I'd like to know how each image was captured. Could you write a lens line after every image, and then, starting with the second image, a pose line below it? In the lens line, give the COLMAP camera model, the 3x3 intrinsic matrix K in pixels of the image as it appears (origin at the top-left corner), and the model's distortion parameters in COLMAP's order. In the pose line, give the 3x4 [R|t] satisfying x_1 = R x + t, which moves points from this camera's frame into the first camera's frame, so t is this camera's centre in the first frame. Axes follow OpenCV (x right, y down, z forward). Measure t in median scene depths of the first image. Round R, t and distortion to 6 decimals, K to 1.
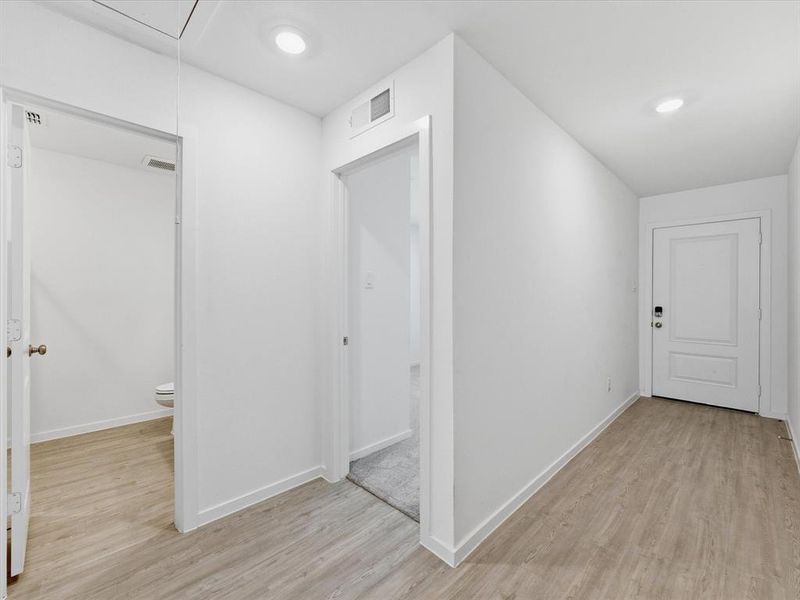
lens RADIAL K [[353.5, 0, 403.5], [0, 353.5, 296.6], [0, 0, 1]] dist [-0.010411, 0.000370]
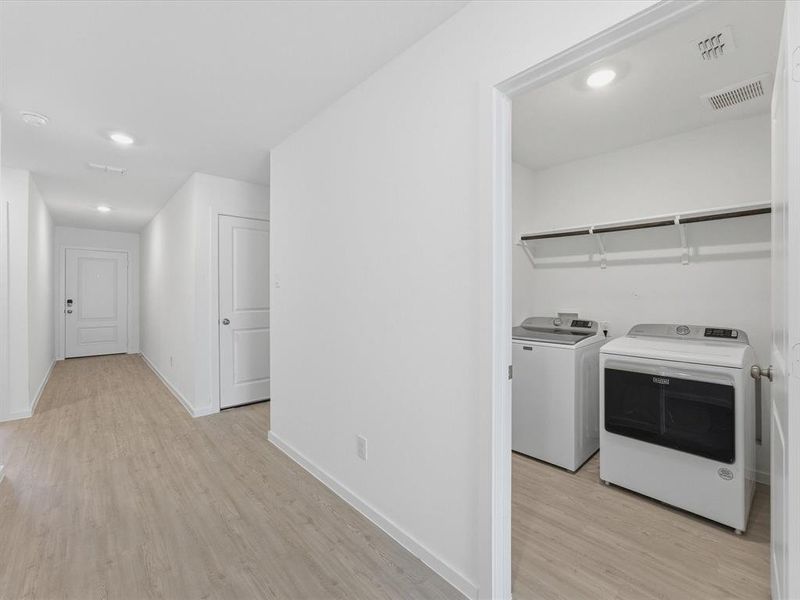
lens RADIAL K [[348.2, 0, 399.0], [0, 348.2, 297.1], [0, 0, 1]] dist [-0.011270, 0.000453]
pose [[0.056079, -0.009018, 0.998386, -0.720348], [-0.005518, 0.999941, 0.009342, -0.005083], [-0.998411, -0.006033, 0.056026, -0.544298]]
